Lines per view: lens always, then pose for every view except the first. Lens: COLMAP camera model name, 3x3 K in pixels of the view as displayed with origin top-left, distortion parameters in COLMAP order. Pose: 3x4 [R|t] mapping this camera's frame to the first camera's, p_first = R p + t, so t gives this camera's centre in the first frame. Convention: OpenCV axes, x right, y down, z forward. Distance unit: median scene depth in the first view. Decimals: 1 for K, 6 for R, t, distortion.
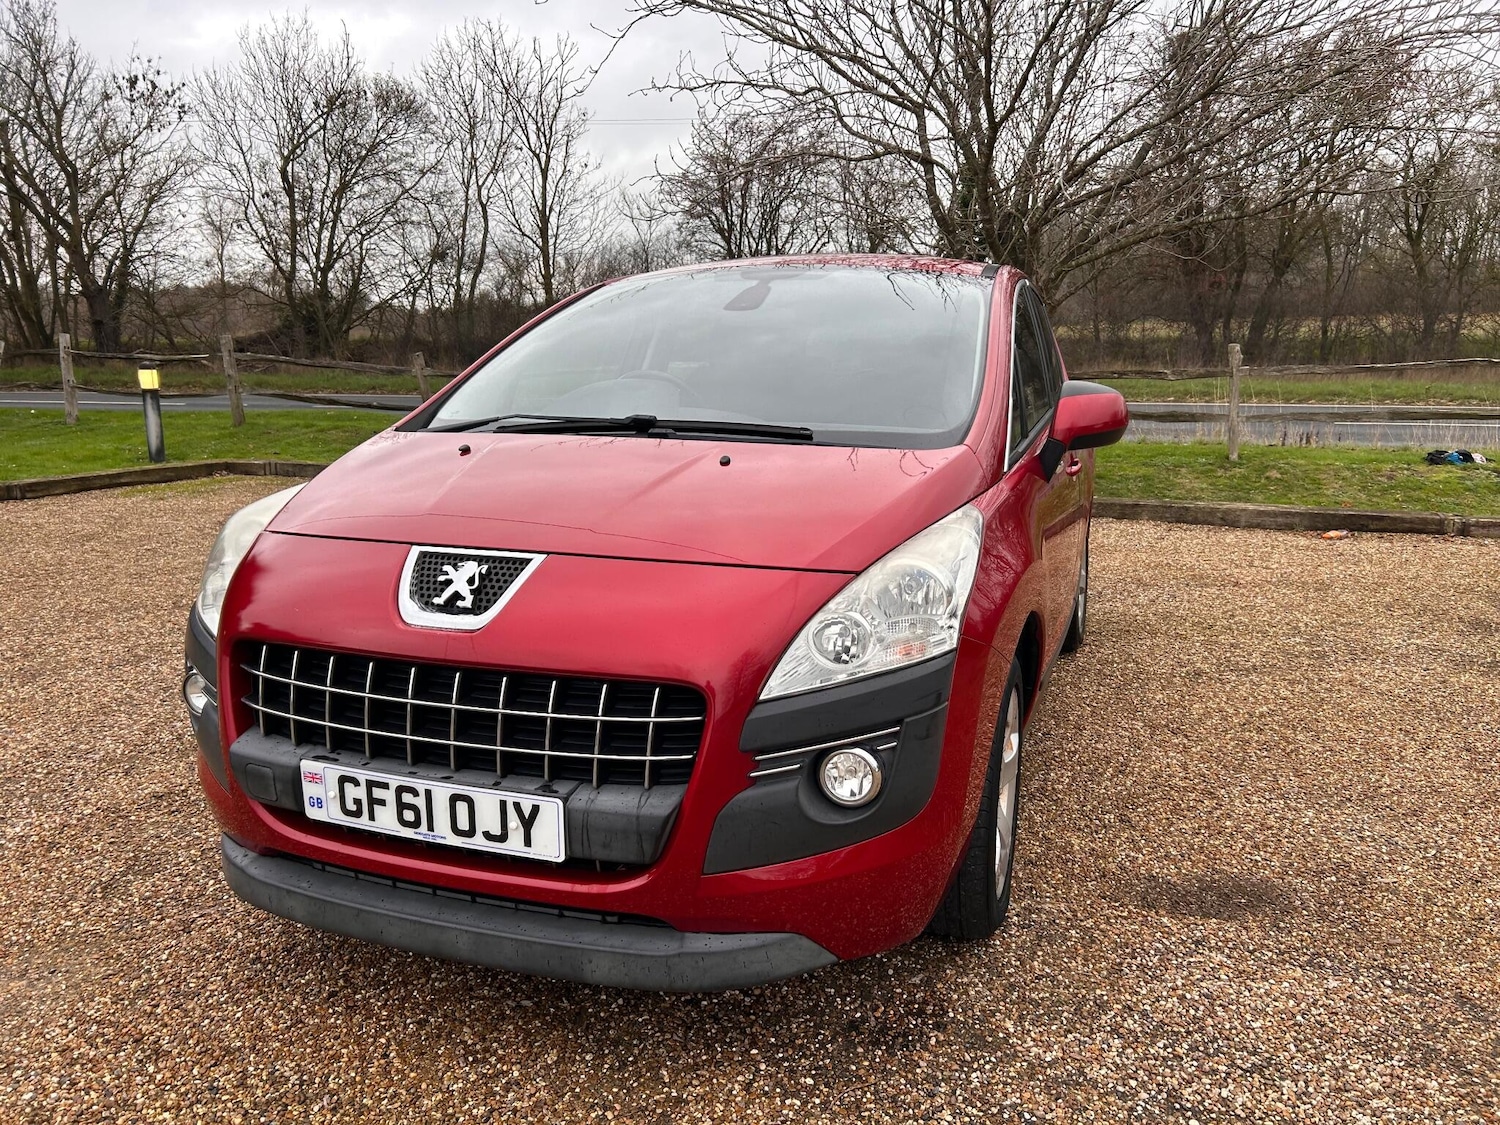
lens RADIAL K [[1127.9, 0, 762.5], [0, 1127.9, 571.5], [0, 0, 1]] dist [0.049799, -0.051531]
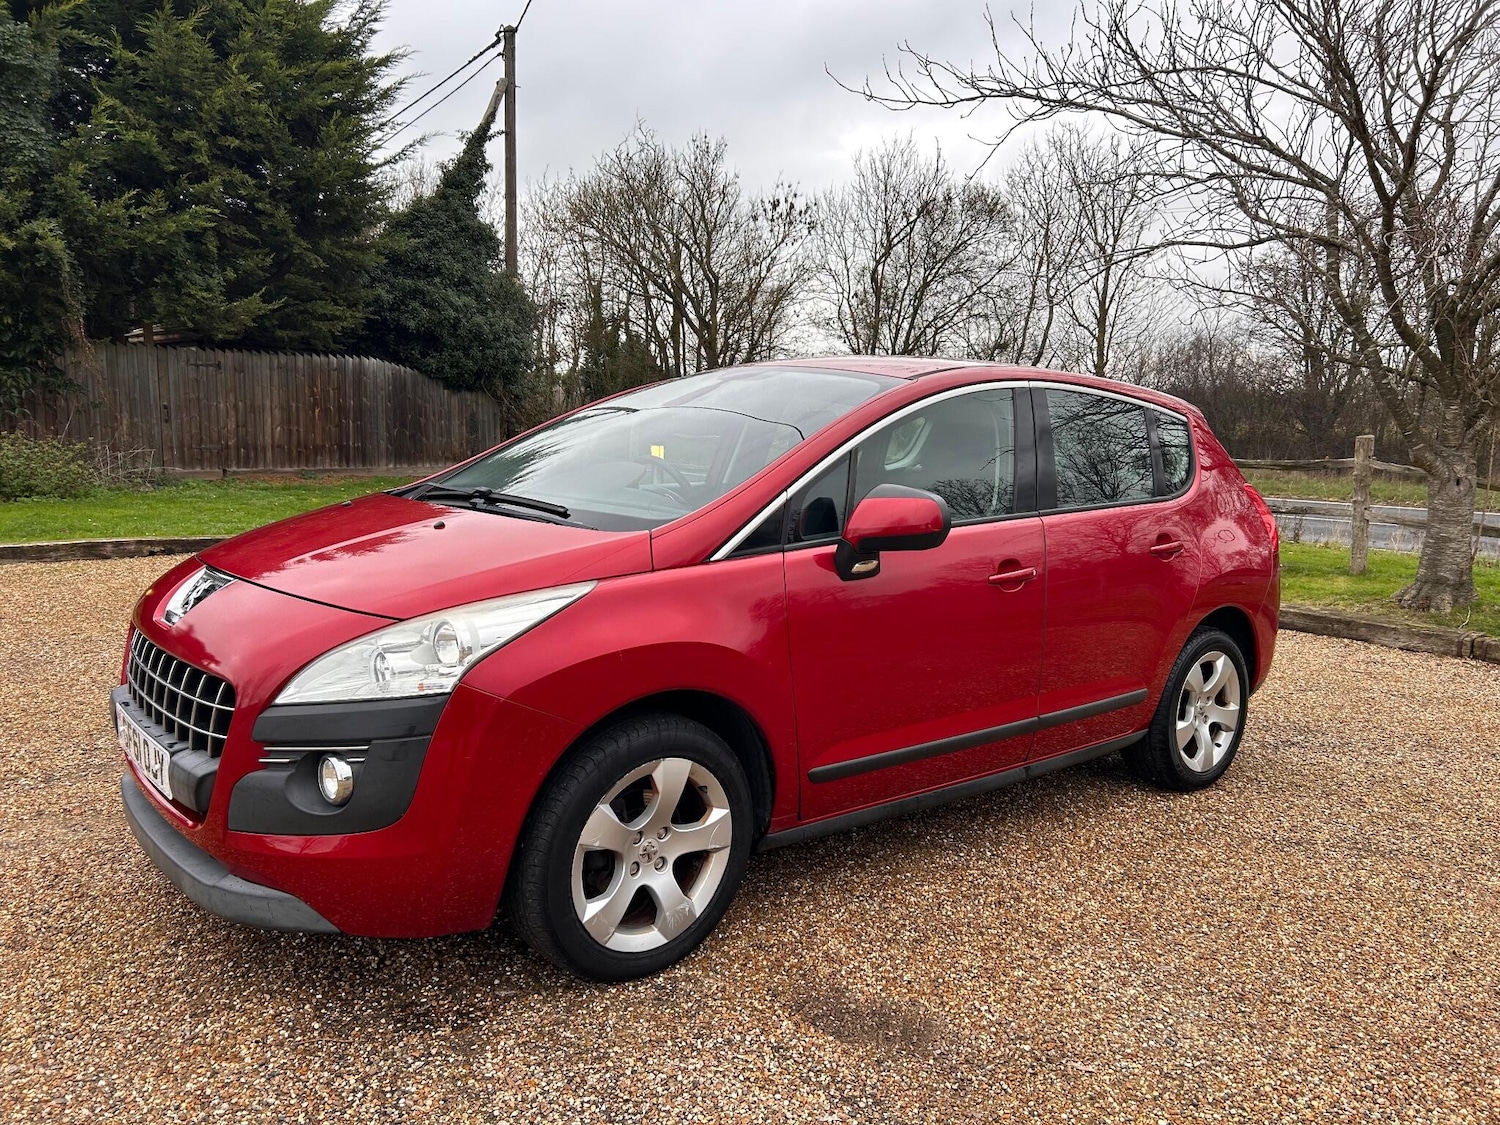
lens RADIAL K [[1127.9, 0, 758.3], [0, 1127.9, 575.8], [0, 0, 1]] dist [0.049799, -0.051531]
pose [[0.859759, 0.097699, -0.501269, 0.567464], [-0.132452, 0.990602, -0.034106, -0.030648], [0.493226, 0.095717, 0.864619, 0.068345]]
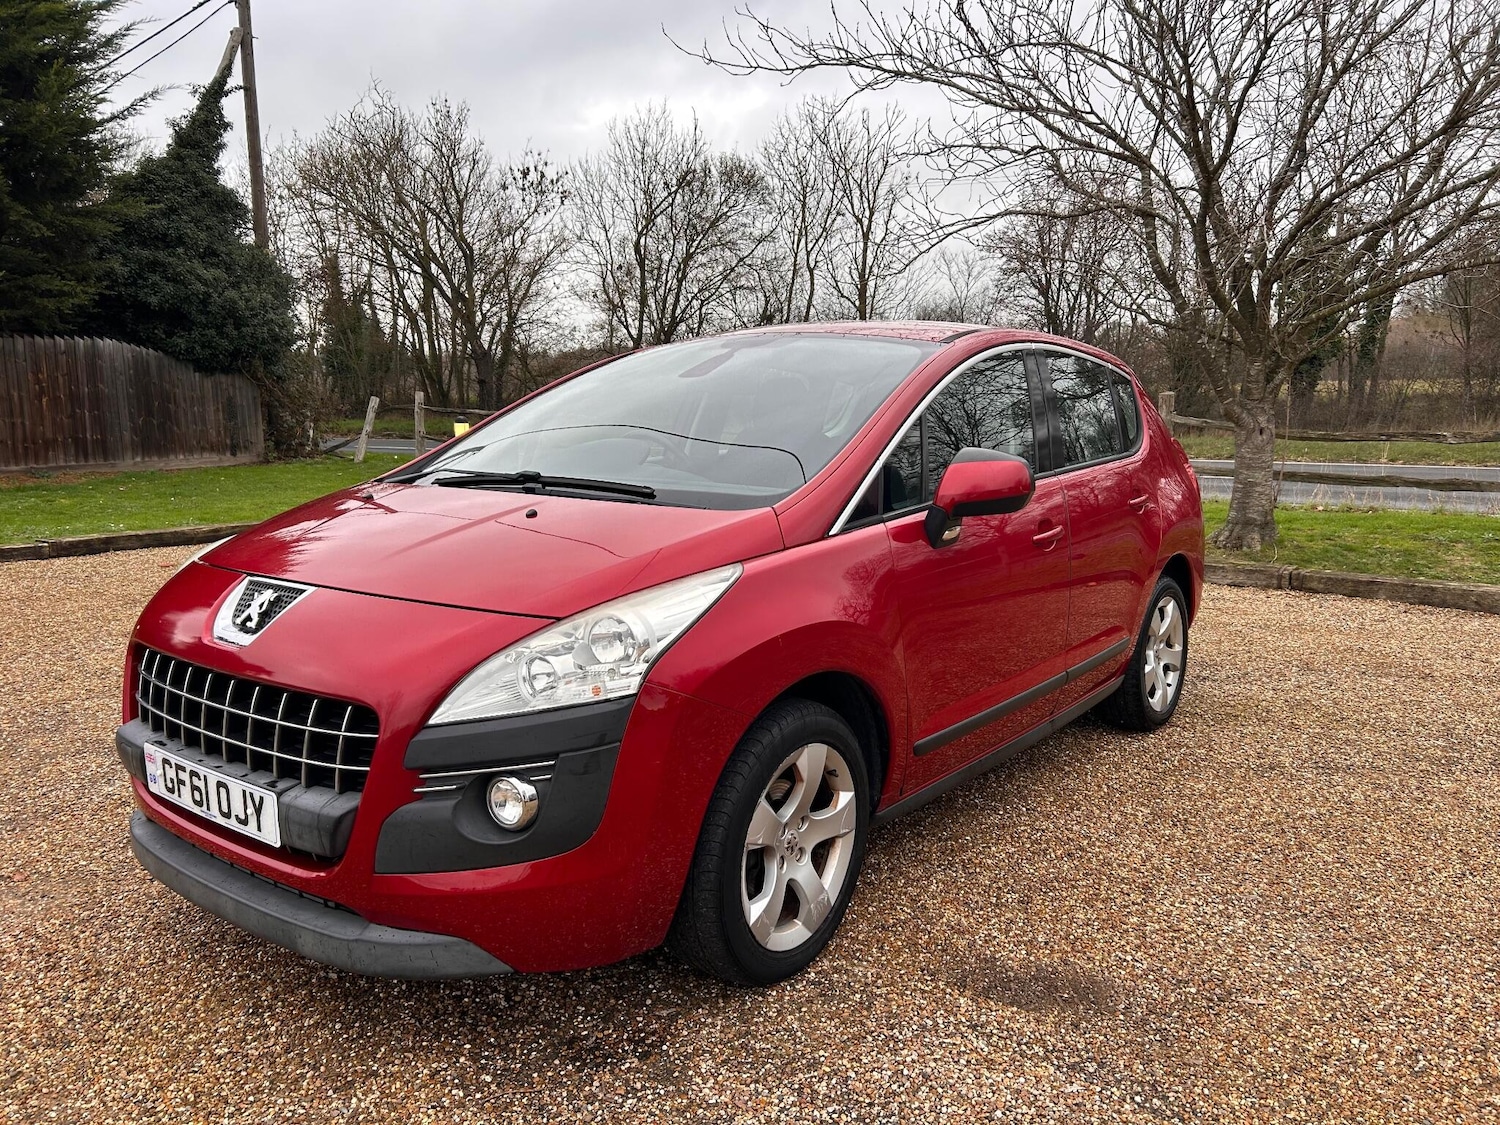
lens RADIAL K [[1127.9, 0, 760.7], [0, 1127.9, 575.6], [0, 0, 1]] dist [0.049799, -0.051531]
pose [[0.952811, 0.049403, -0.299516, 0.331680], [-0.062283, 0.997493, -0.033602, -0.008973], [0.297105, 0.050671, 0.953499, 0.002946]]
